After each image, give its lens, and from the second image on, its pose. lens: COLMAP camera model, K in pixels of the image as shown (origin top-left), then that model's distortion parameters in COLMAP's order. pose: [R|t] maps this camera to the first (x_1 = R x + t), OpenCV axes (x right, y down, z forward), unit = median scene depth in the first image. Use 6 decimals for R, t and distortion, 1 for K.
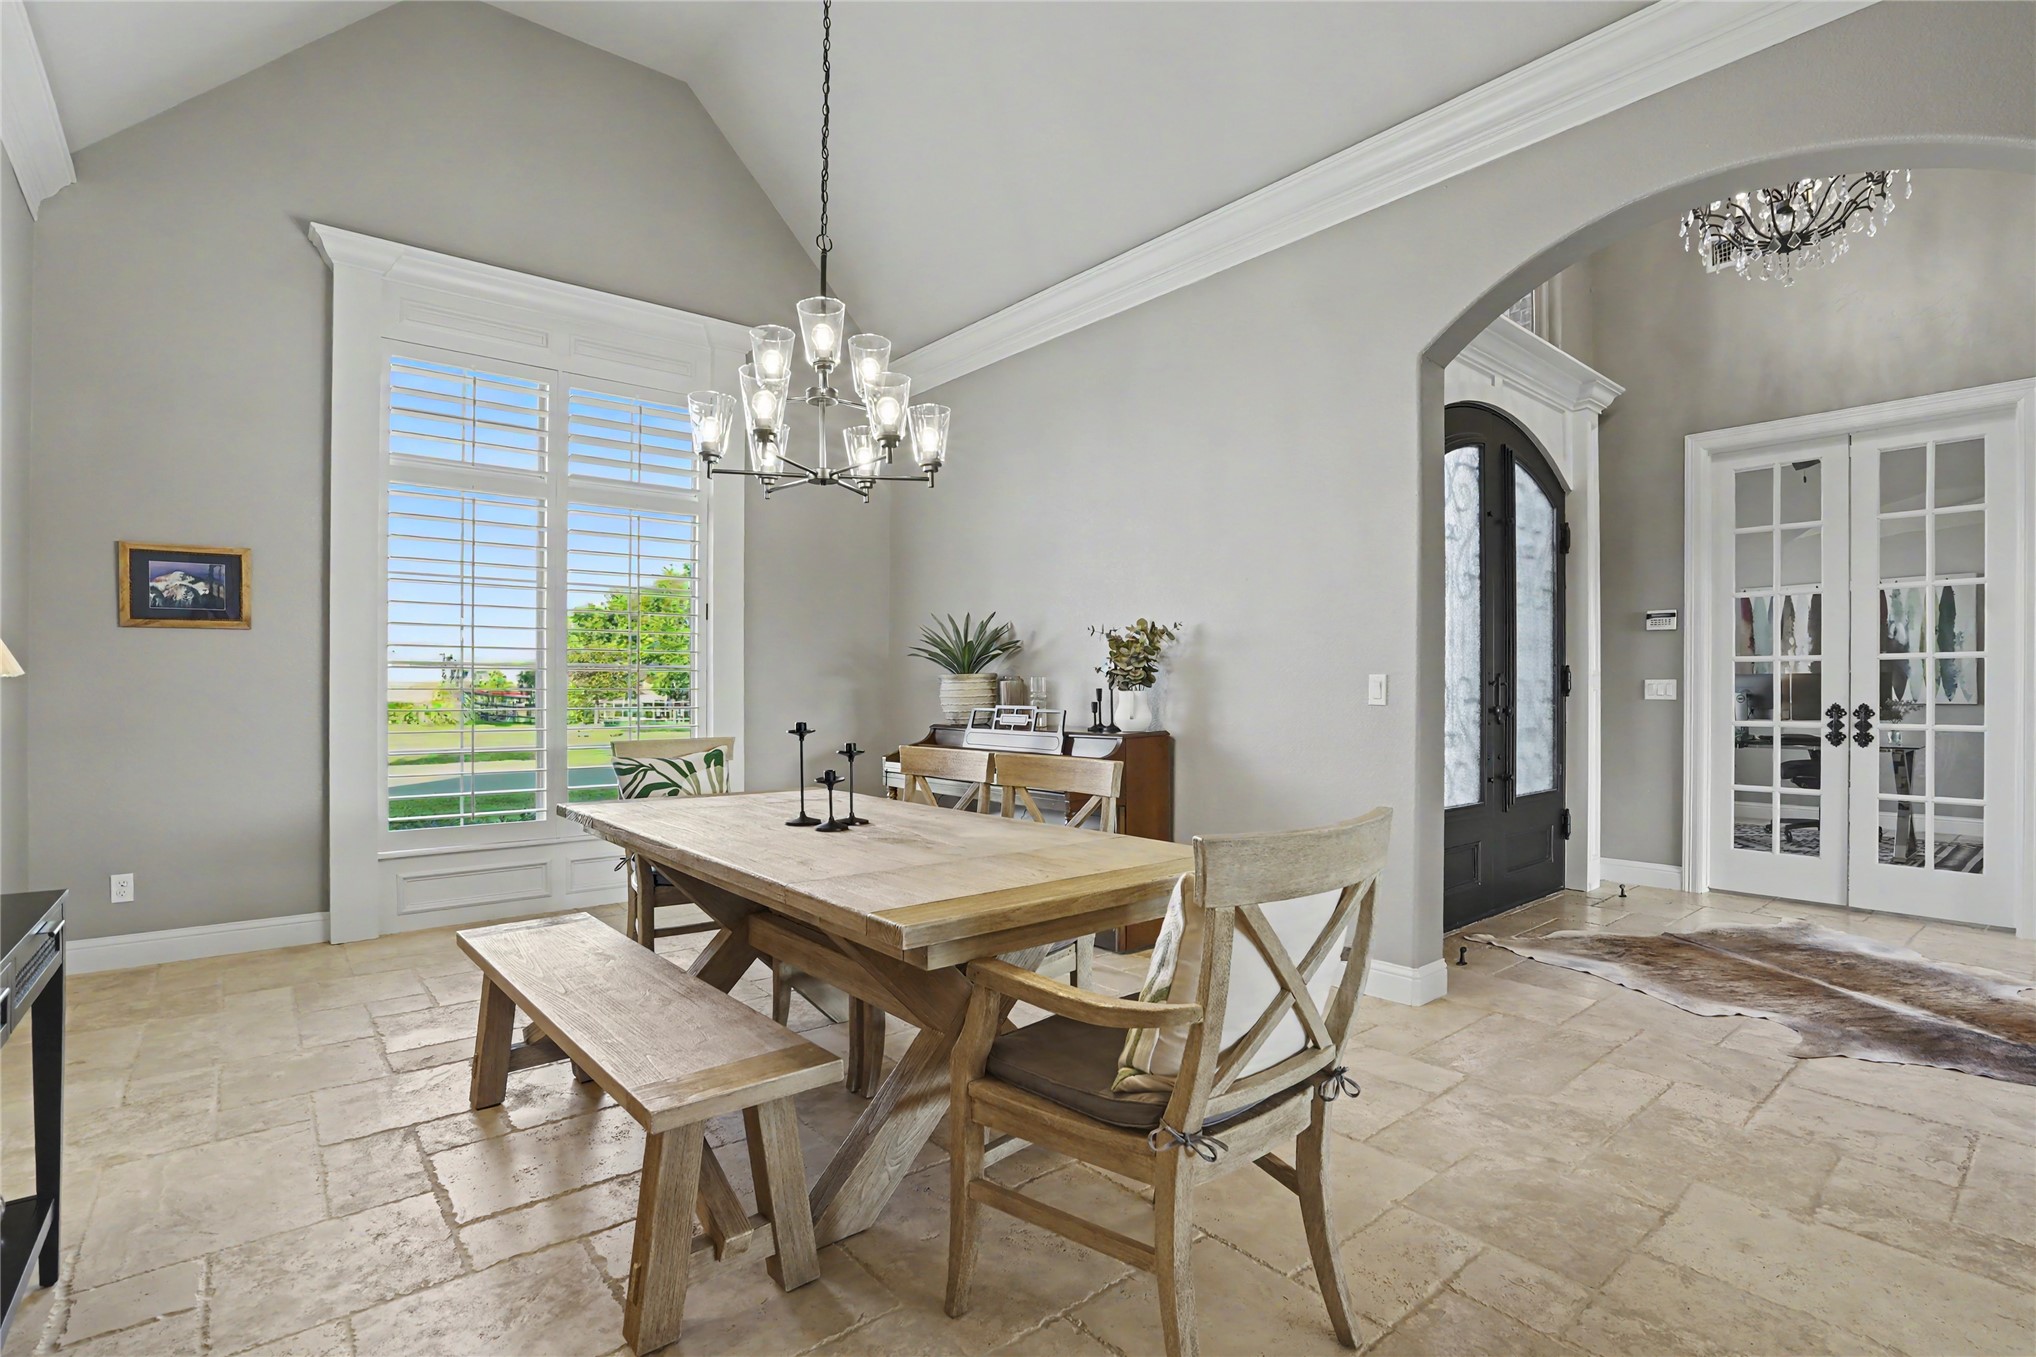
lens RADIAL K [[952.4, 0, 1024.4], [0, 952.4, 681.5], [0, 0, 1]] dist [-0.029889, 0.004001]
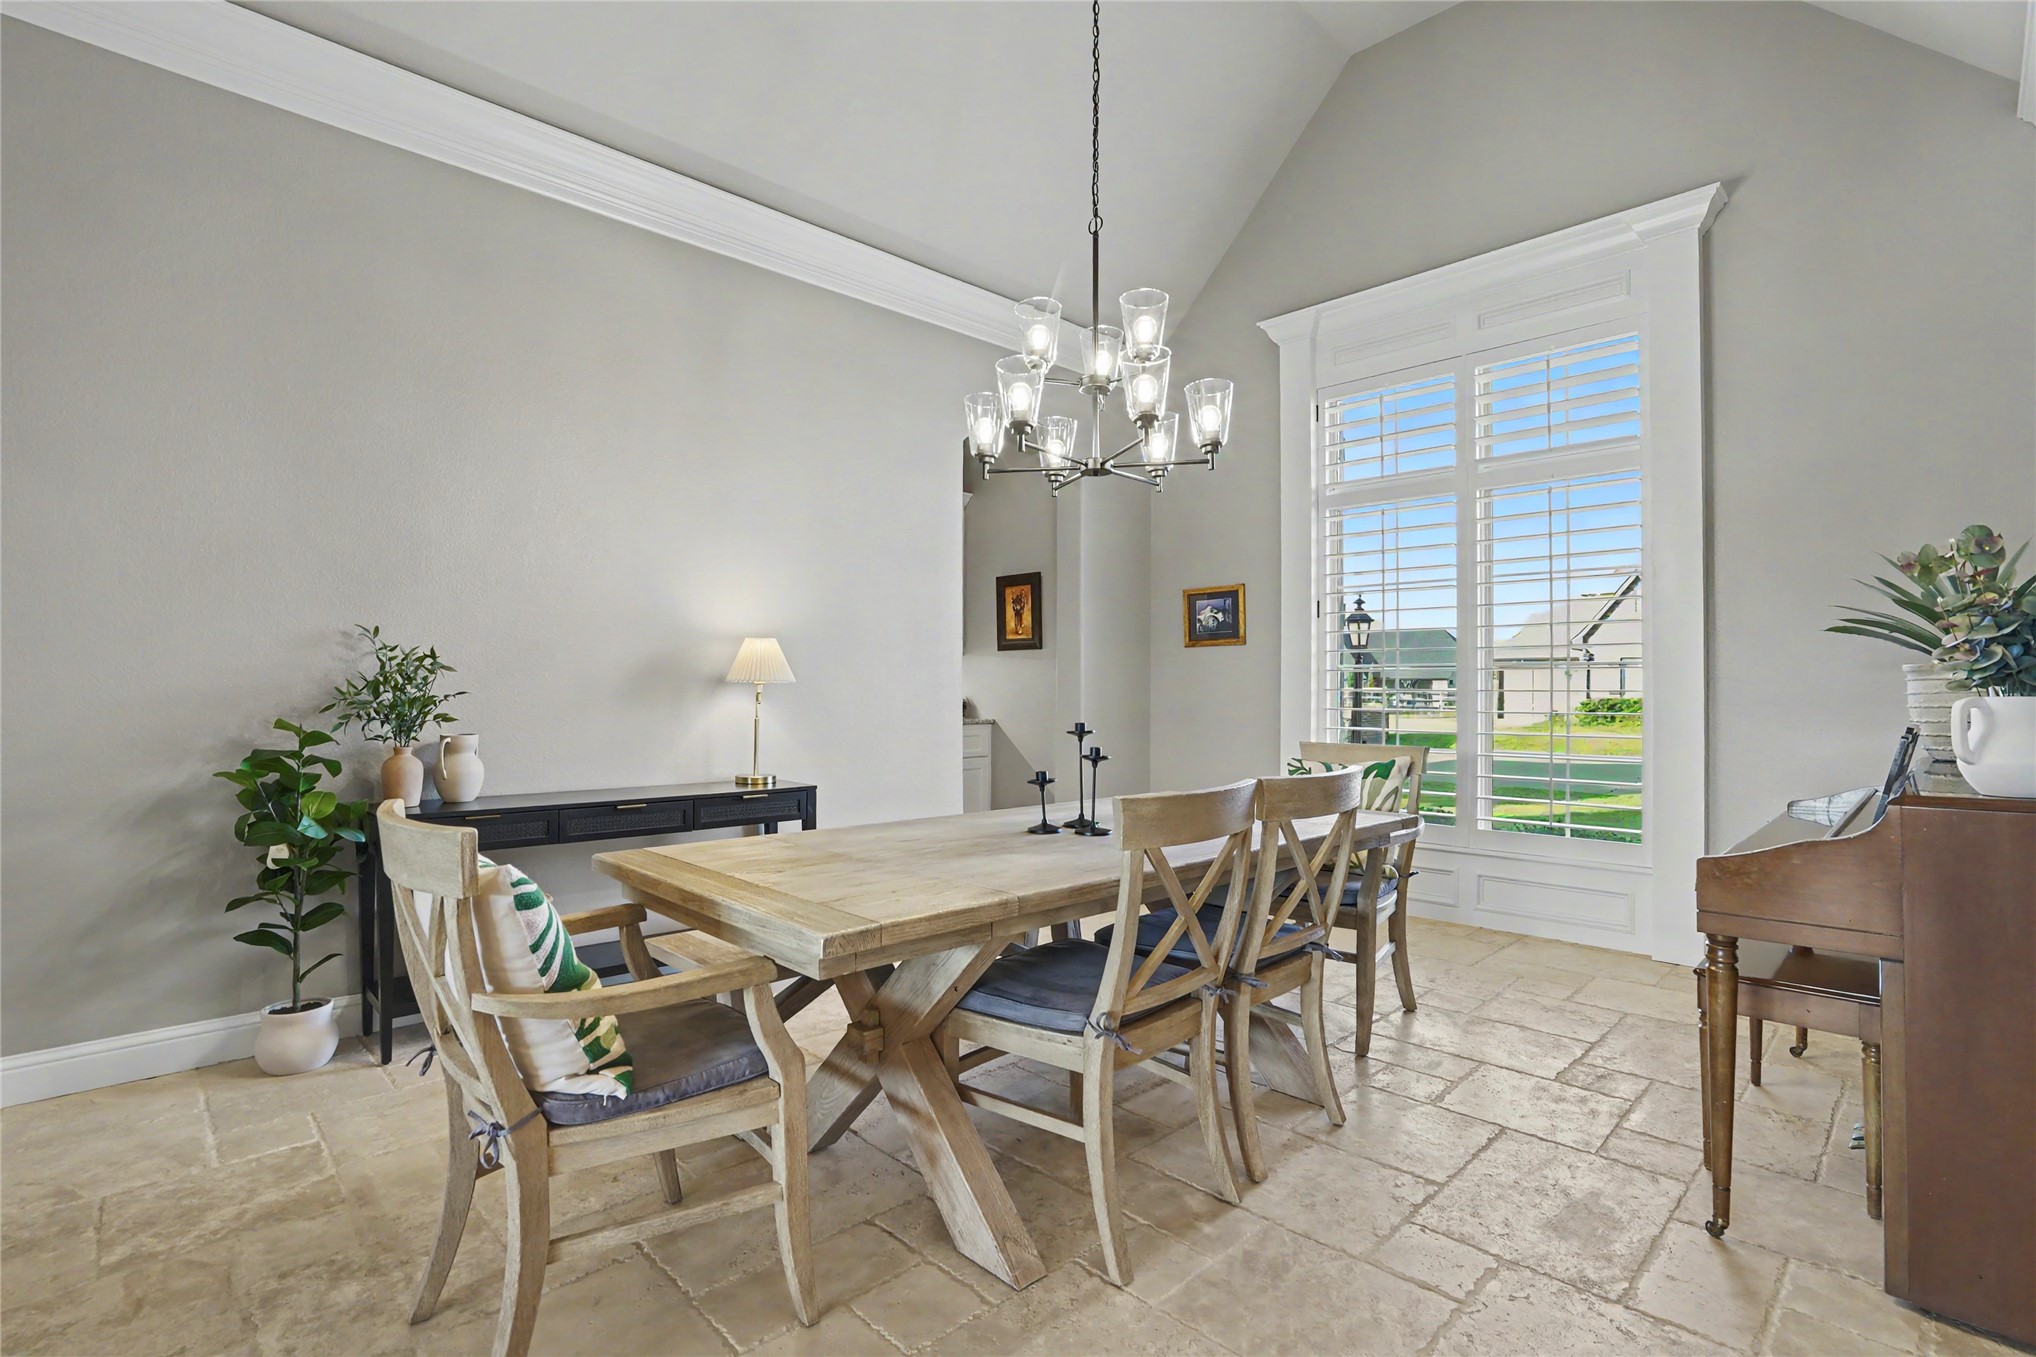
lens RADIAL K [[952.4, 0, 1025.5], [0, 952.4, 672.5], [0, 0, 1]] dist [-0.029889, 0.004001]
pose [[0.095819, -0.016619, -0.995260, 0.498522], [0.004304, 0.999858, -0.016281, 0.004700], [0.995390, -0.002724, 0.095877, 0.575321]]
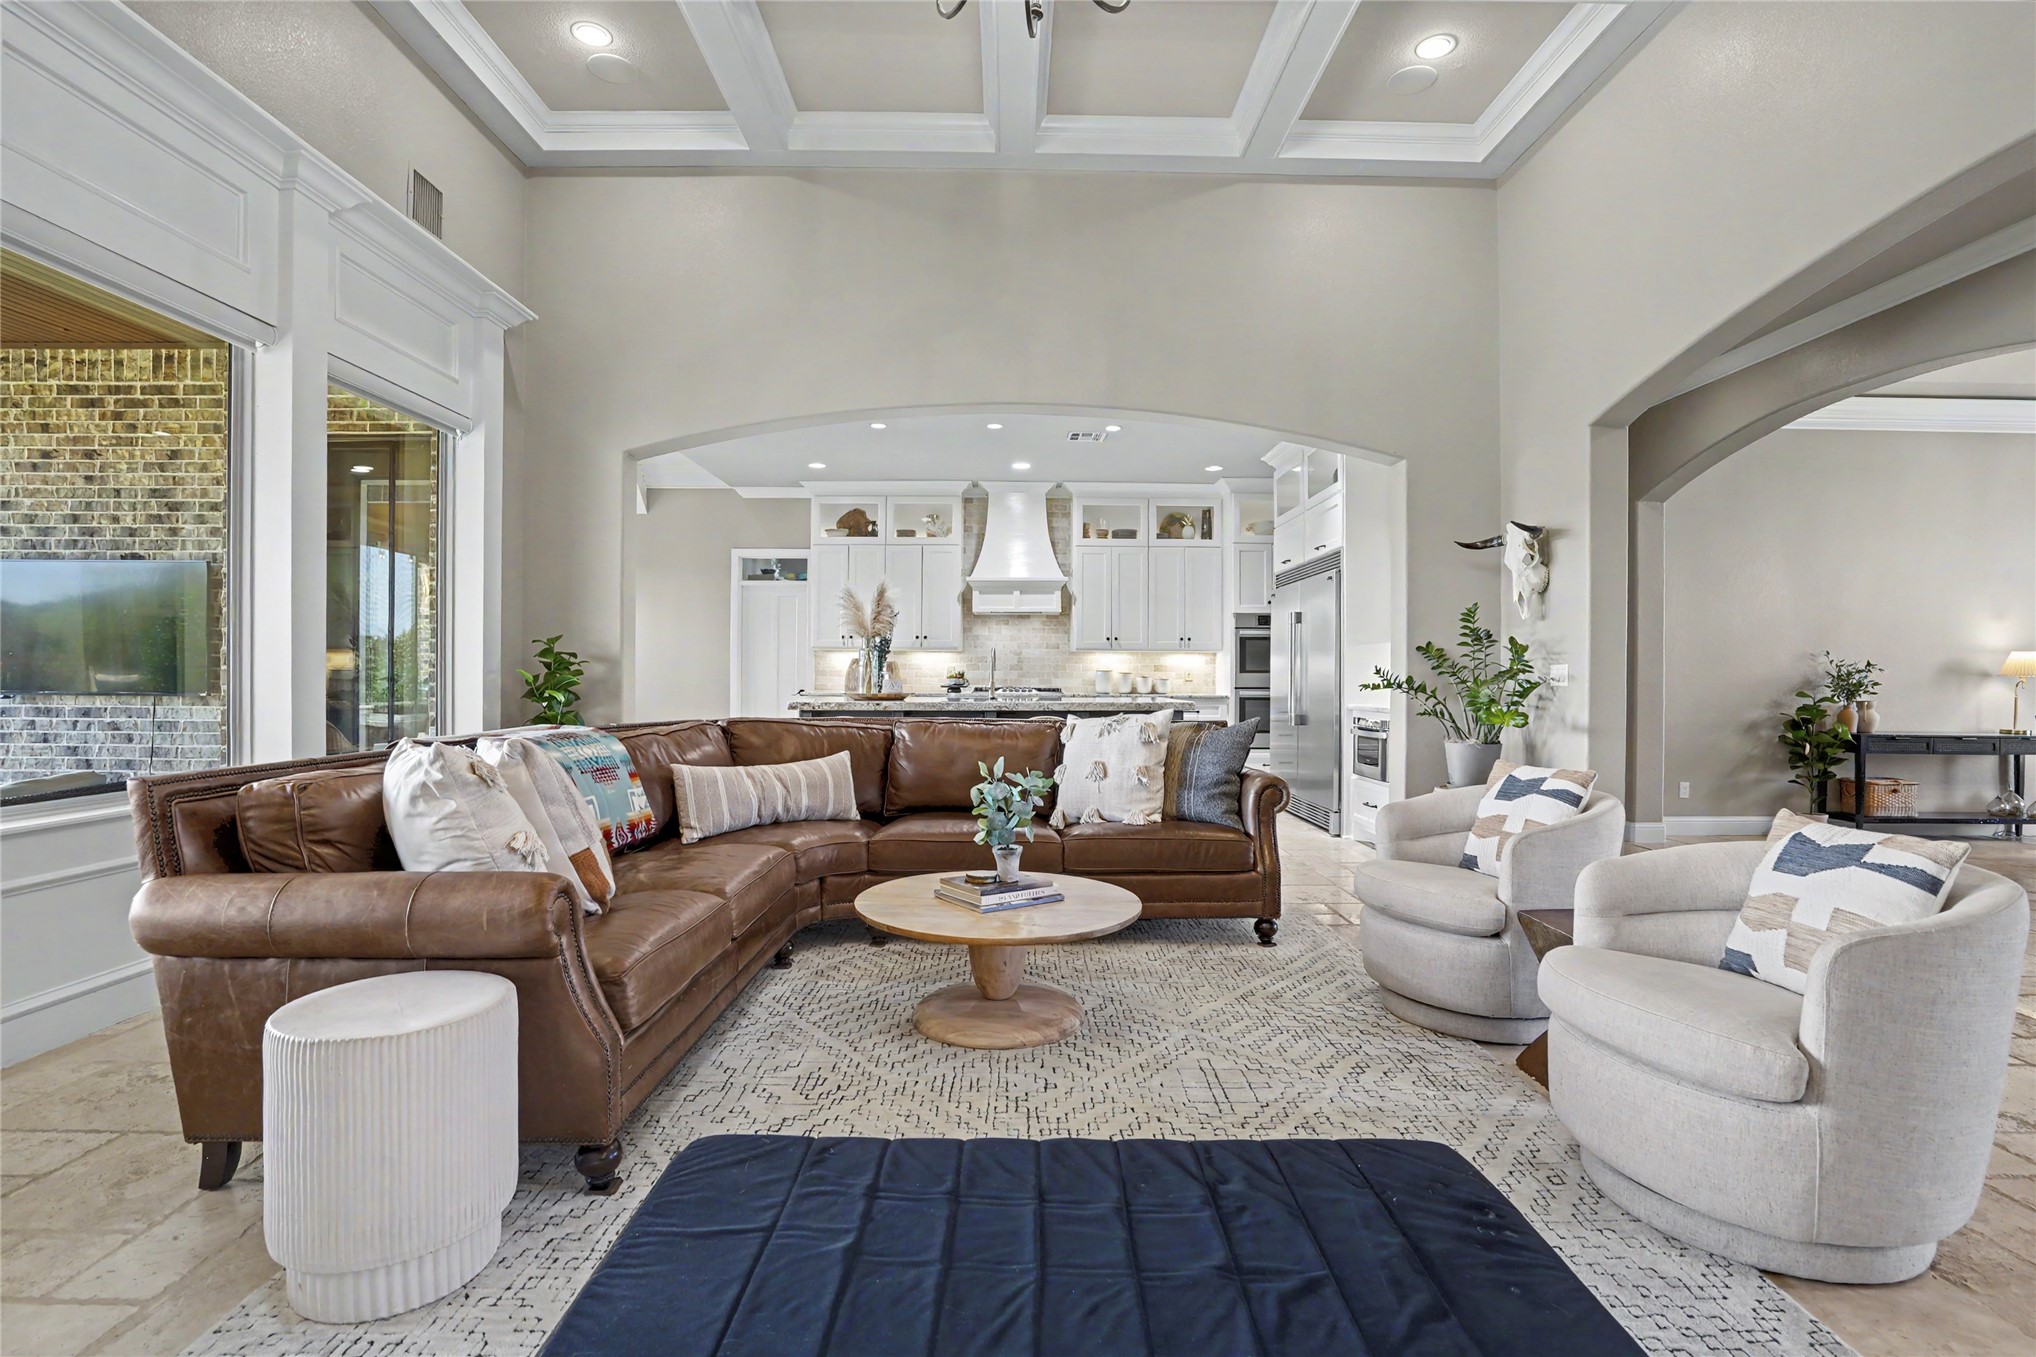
lens RADIAL K [[952.4, 0, 1033.0], [0, 952.4, 685.4], [0, 0, 1]] dist [-0.029889, 0.004001]
pose [[-0.623977, 0.005745, -0.781422, 1.883856], [-0.001654, 0.999961, 0.008672, 0.002537], [0.781441, 0.006703, -0.623943, 0.052092]]
